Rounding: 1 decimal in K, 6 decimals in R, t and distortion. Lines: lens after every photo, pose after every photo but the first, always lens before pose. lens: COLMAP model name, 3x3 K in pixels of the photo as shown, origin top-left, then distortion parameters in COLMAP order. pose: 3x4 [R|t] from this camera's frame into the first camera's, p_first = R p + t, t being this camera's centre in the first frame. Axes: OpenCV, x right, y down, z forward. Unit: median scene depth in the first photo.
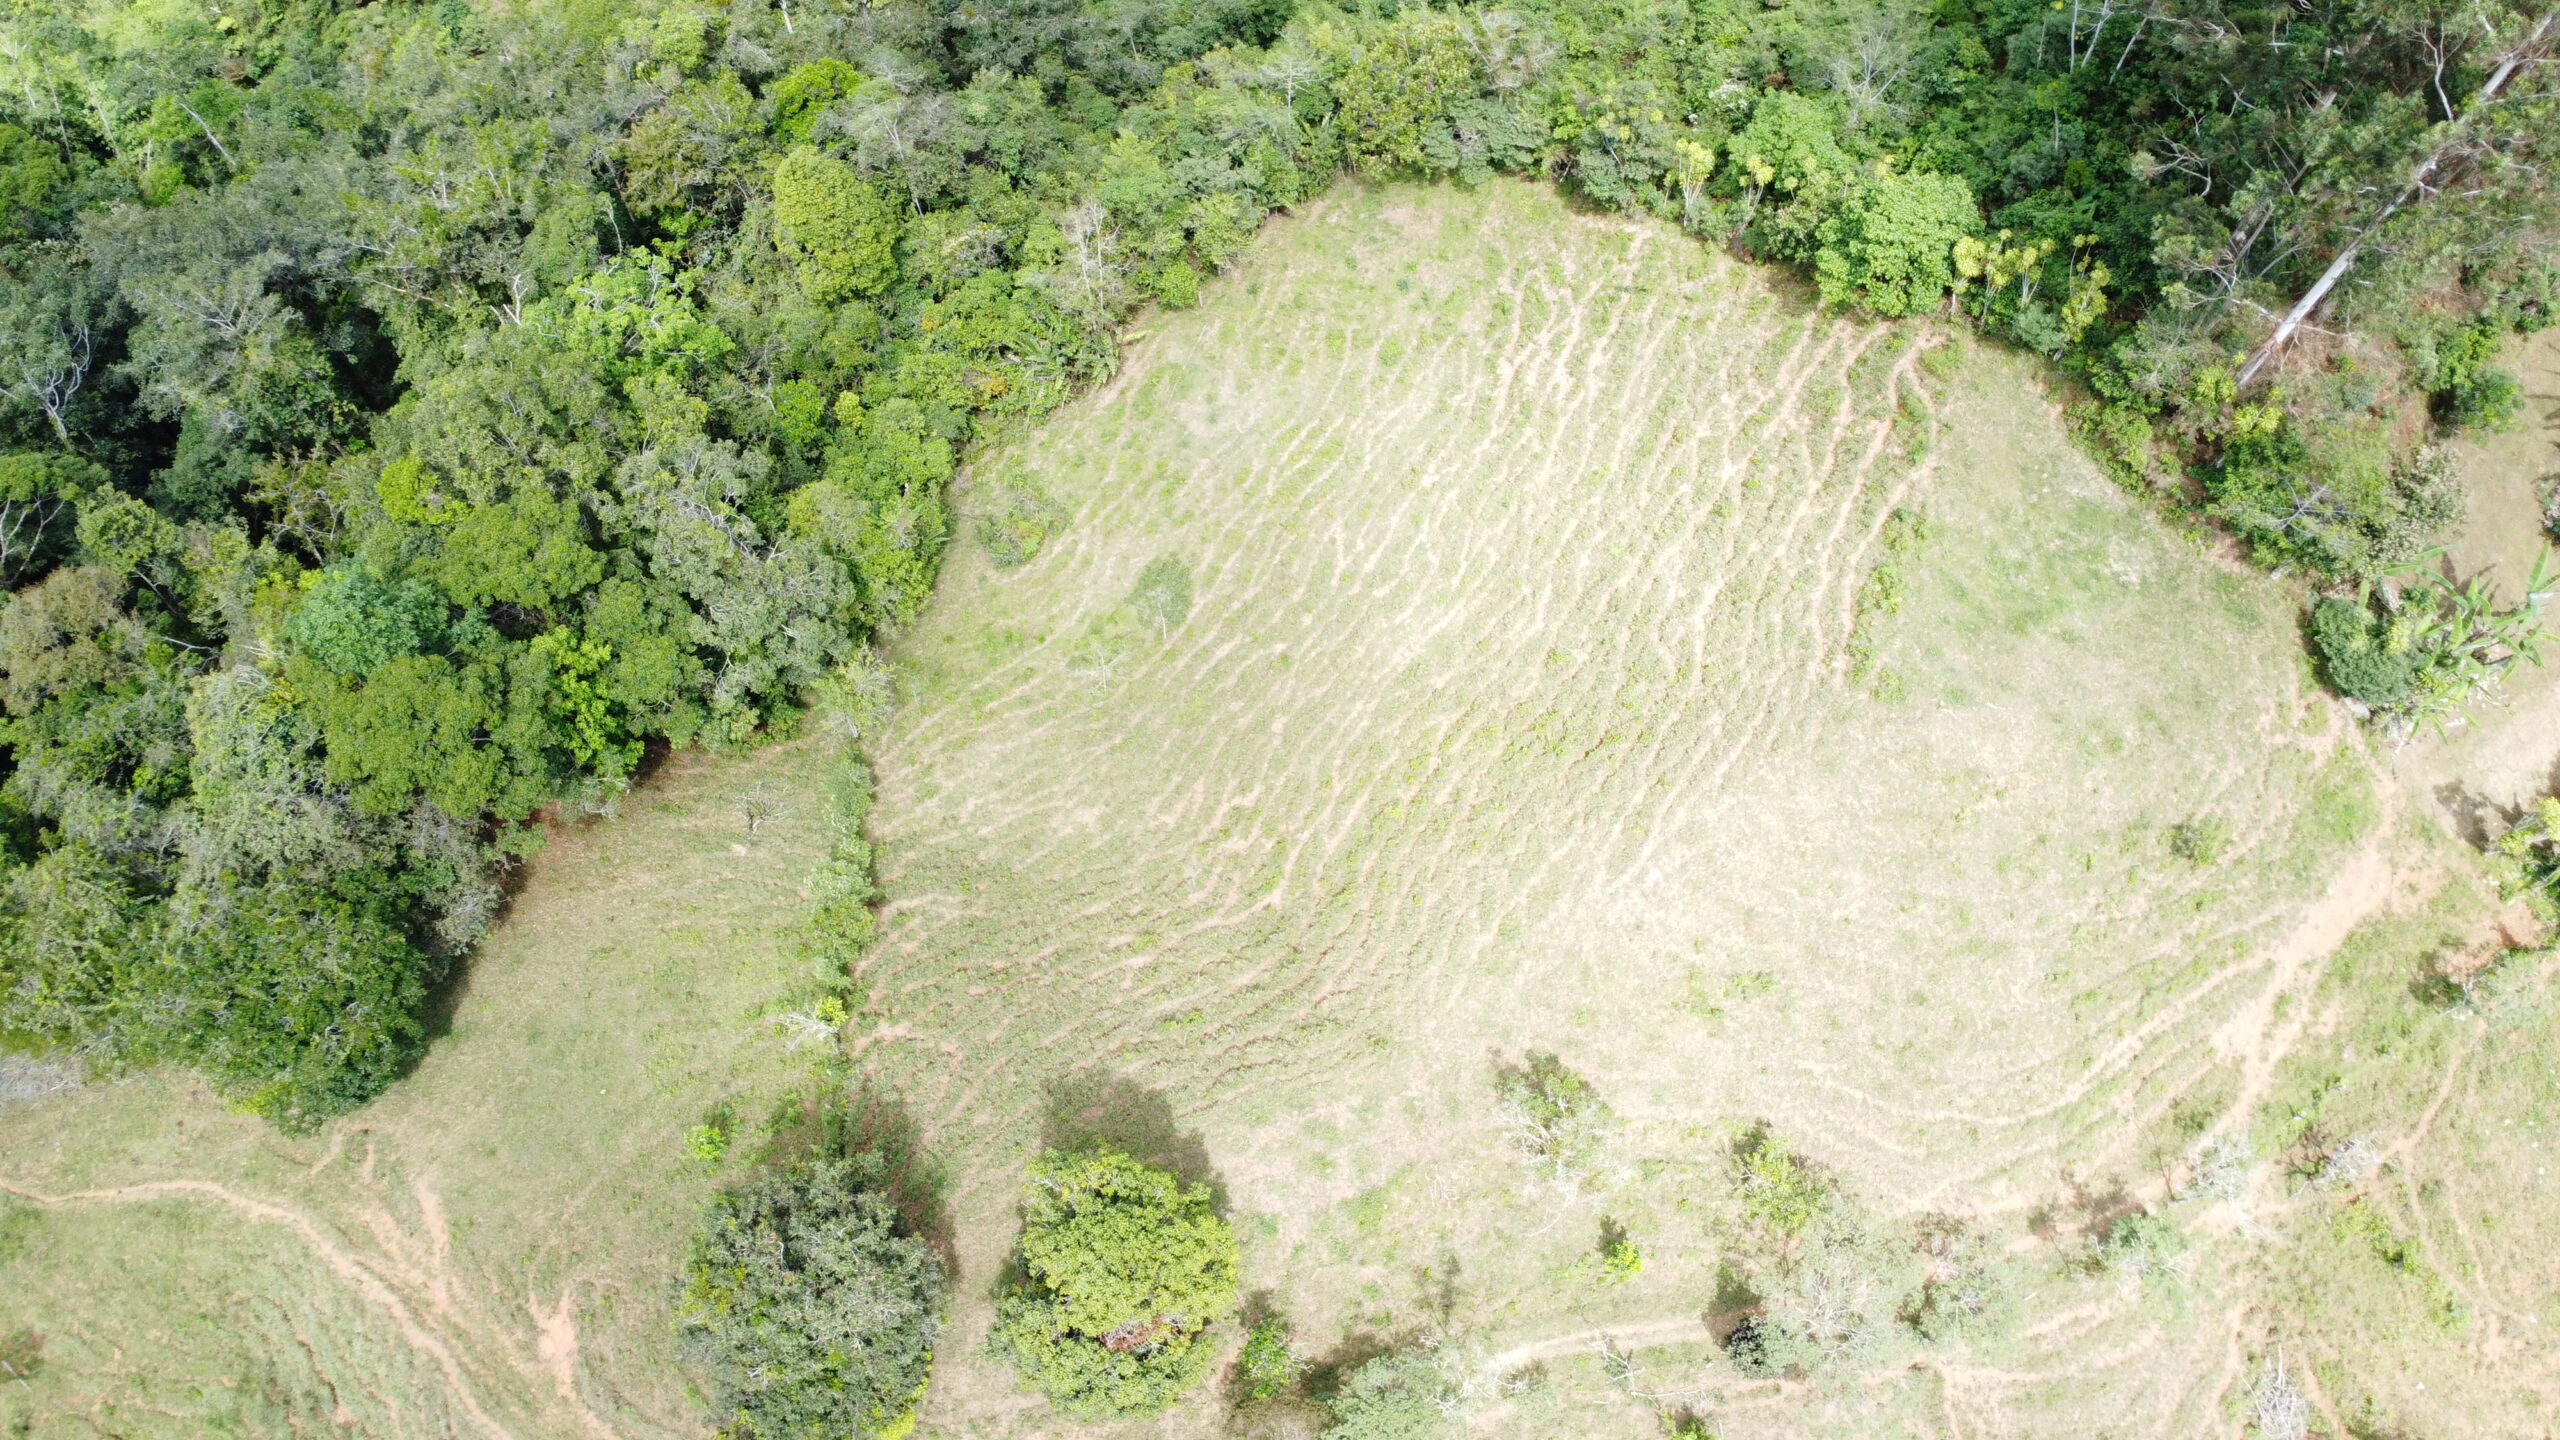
lens RADIAL K [[1915.0, 0, 1286.1], [0, 1915.0, 722.9], [0, 0, 1]] dist [0.001830, -0.001084]
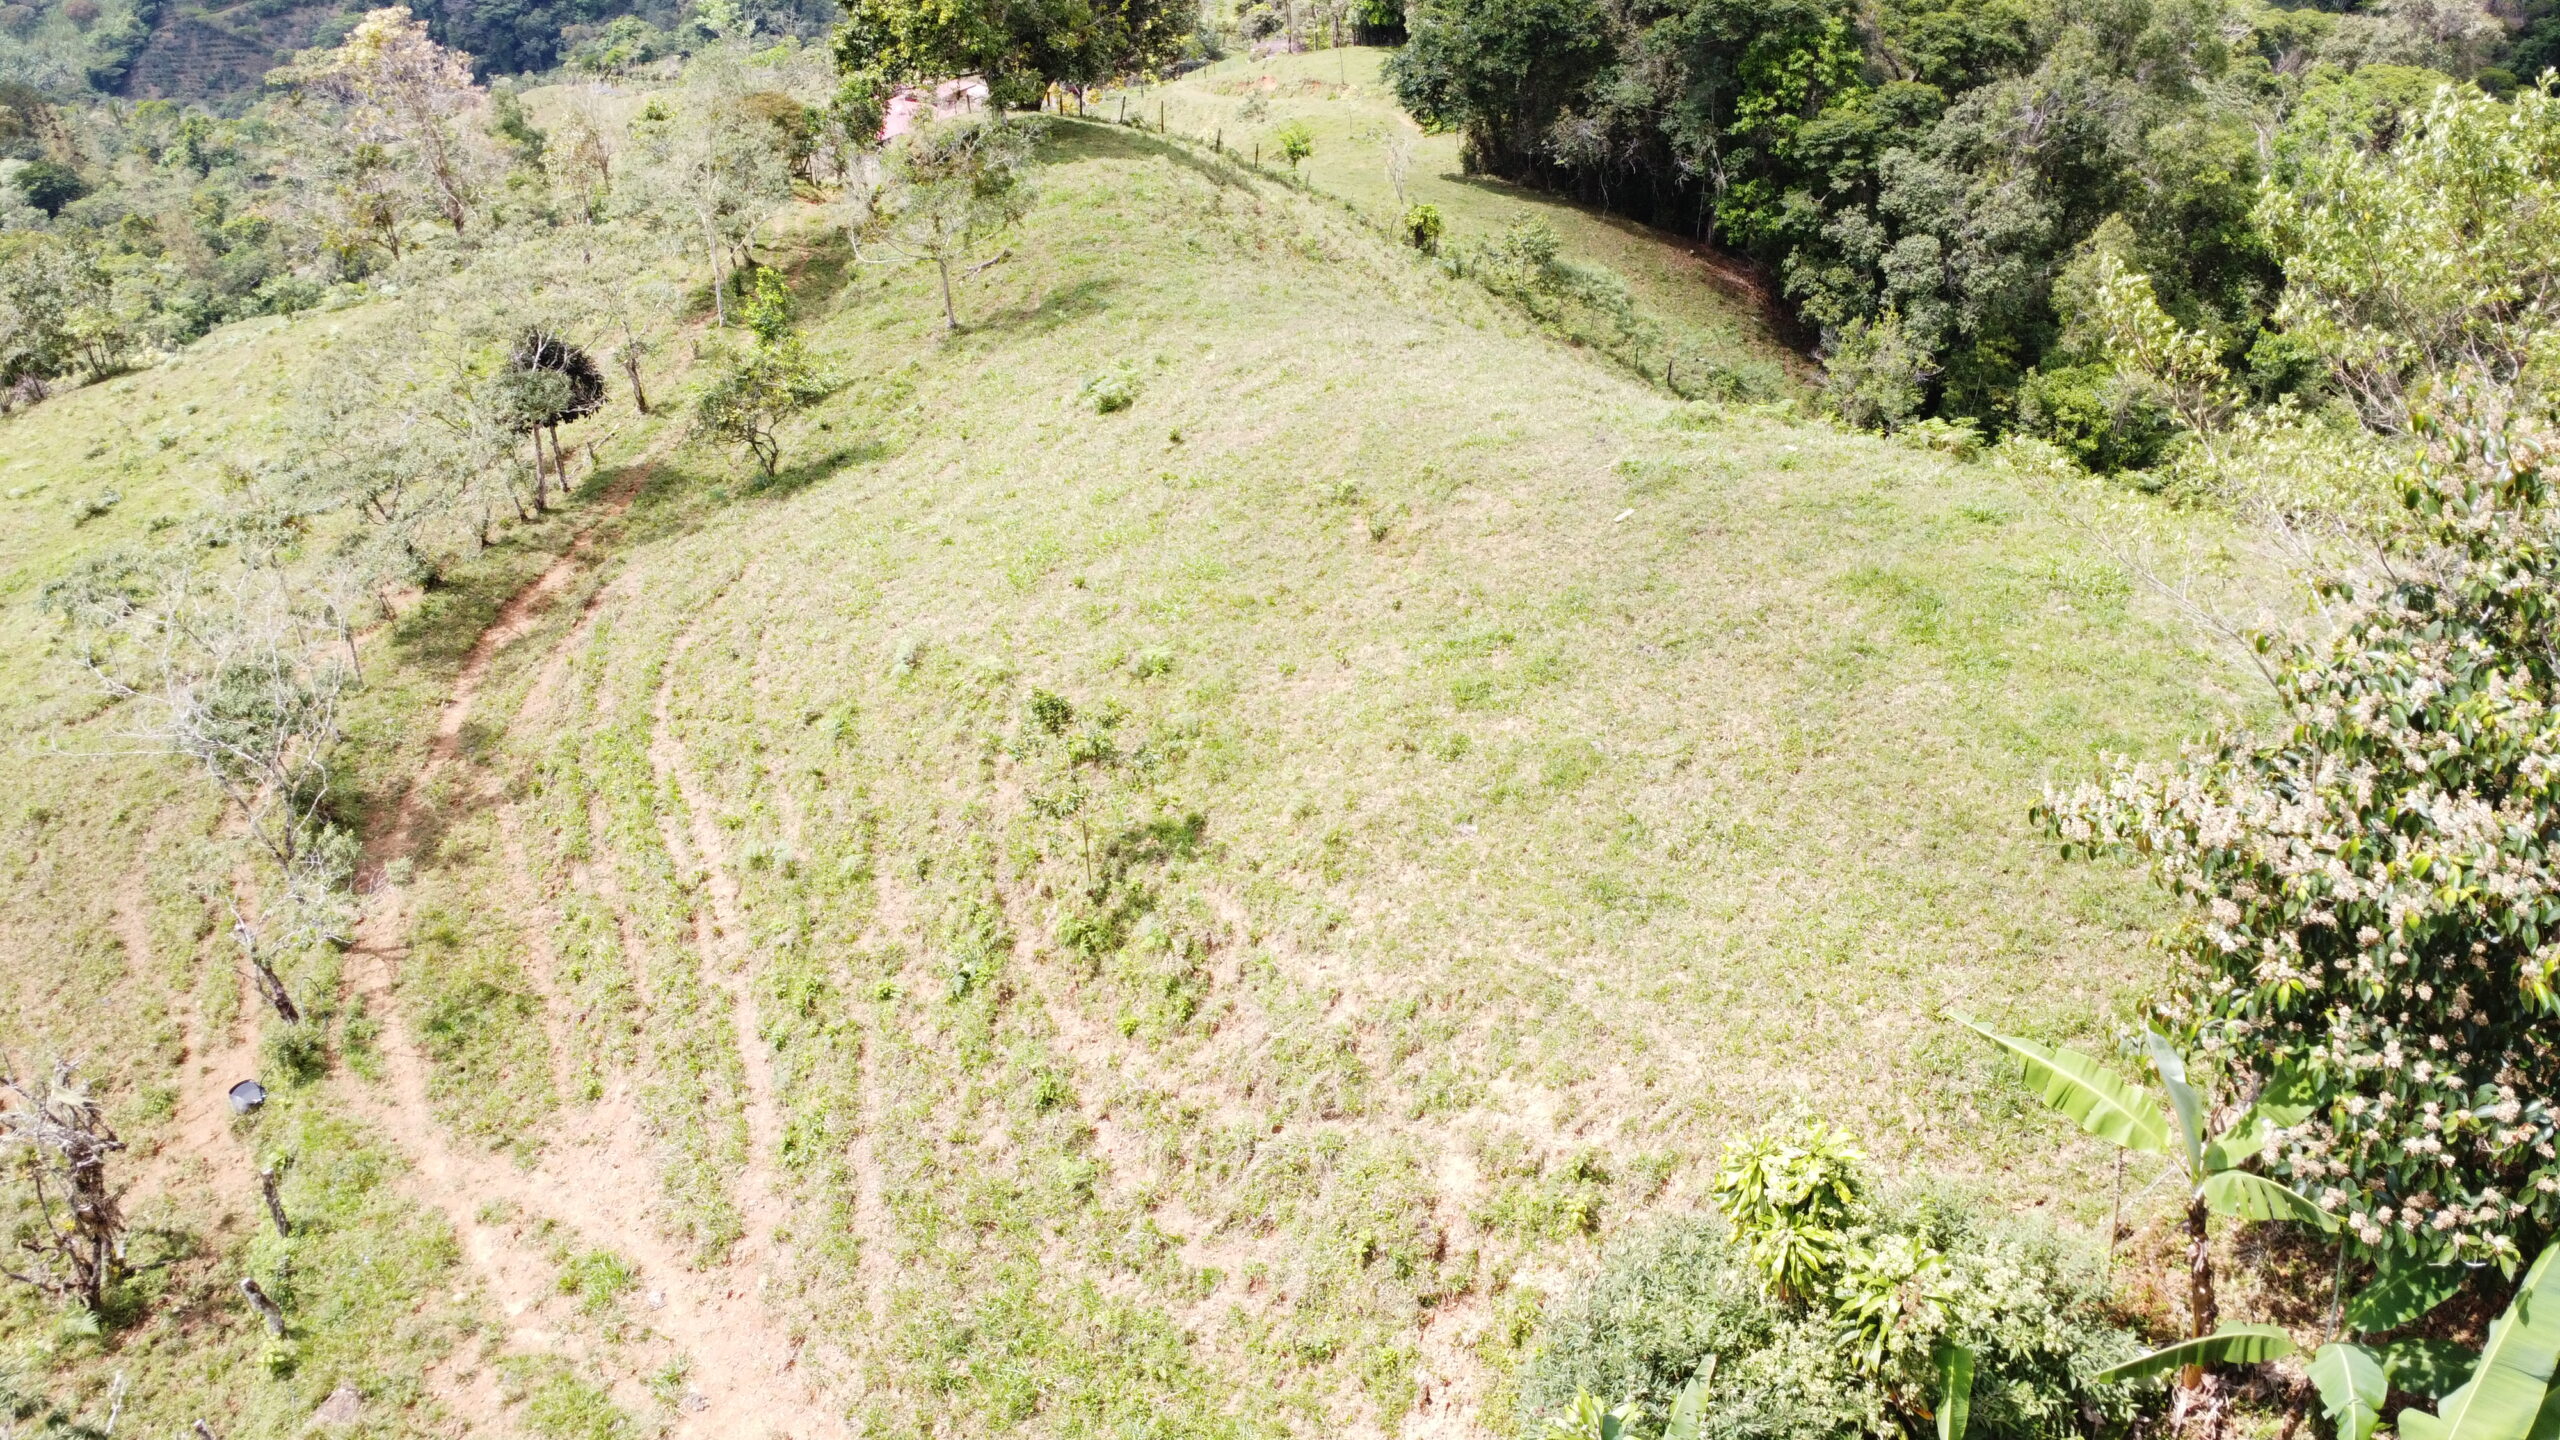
lens RADIAL K [[1920.7, 0, 1283.5], [0, 1920.7, 712.5], [0, 0, 1]] dist [0.001854, 0.000526]
pose [[-0.204707, 0.521292, -0.828462, 0.701889], [-0.890340, 0.252492, 0.378871, -0.080599], [0.406682, 0.815170, 0.412441, 0.855439]]
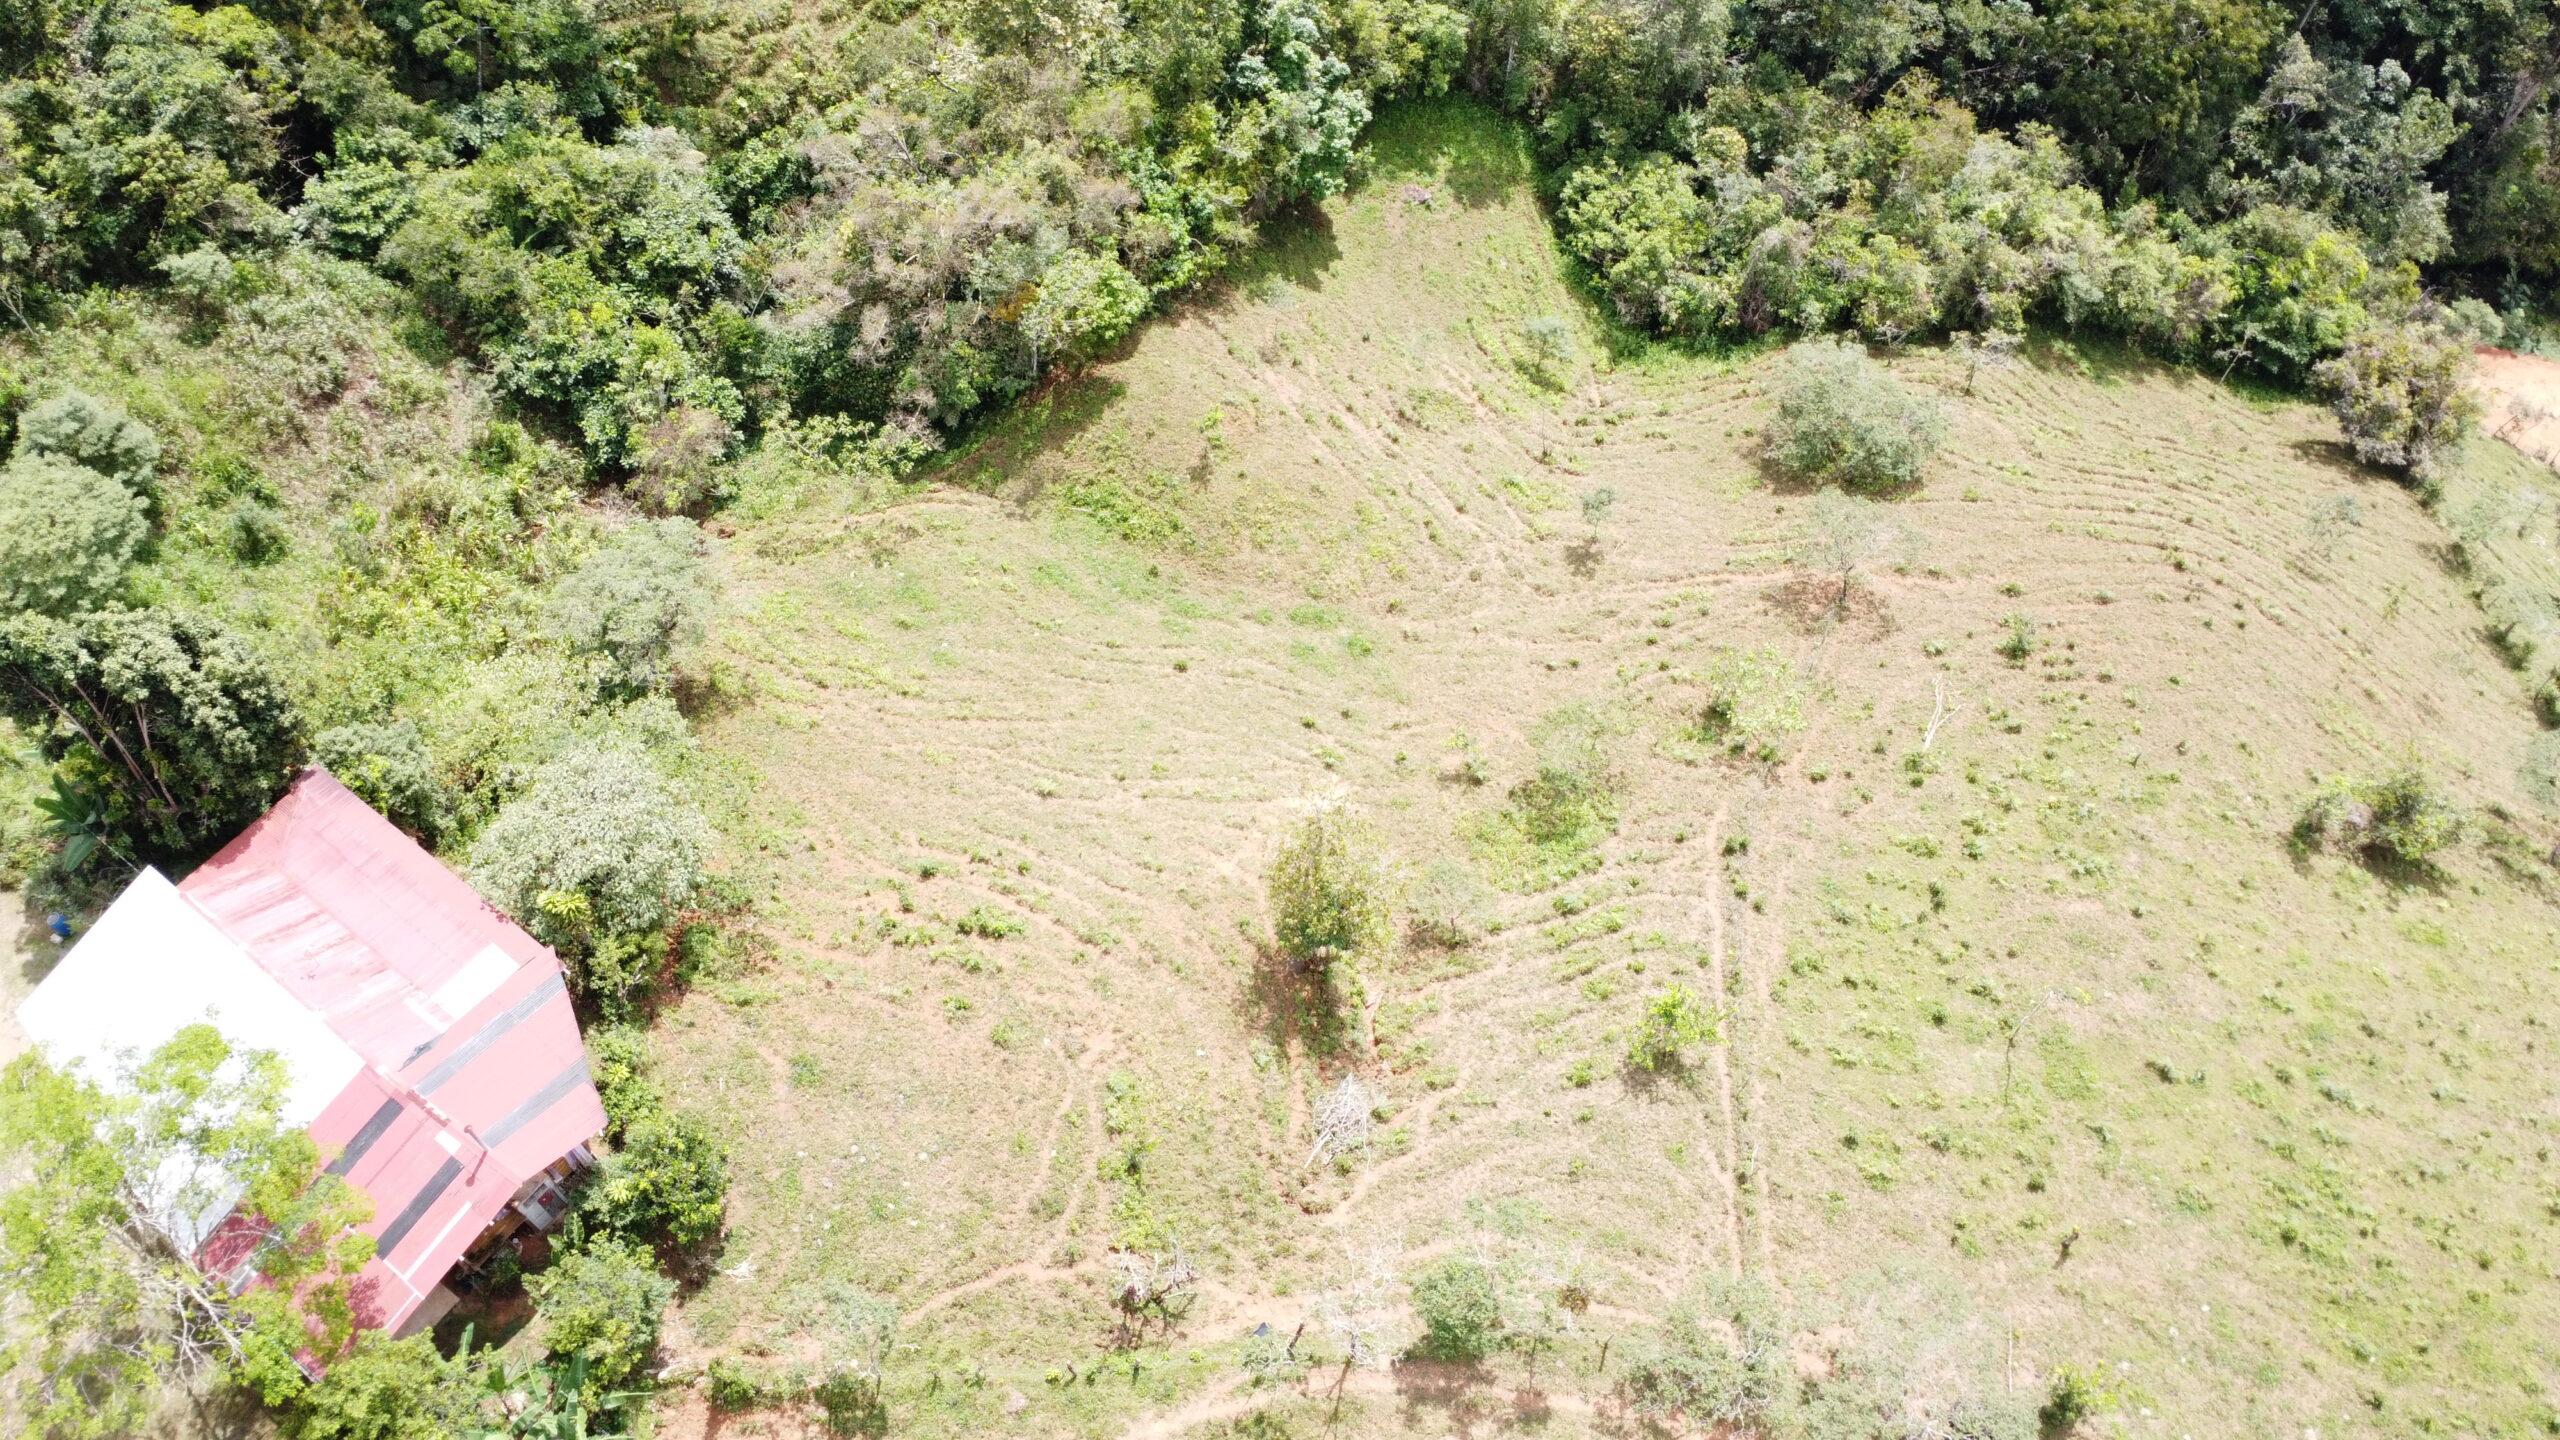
lens RADIAL K [[1903.7, 0, 1283.4], [0, 1903.7, 731.1], [0, 0, 1]] dist [0.001611, -0.001603]
pose [[-0.889172, -0.397570, 0.226520, 0.403691], [0.408527, -0.466779, 0.784361, -0.225790], [-0.206104, 0.789972, 0.577465, 0.371180]]
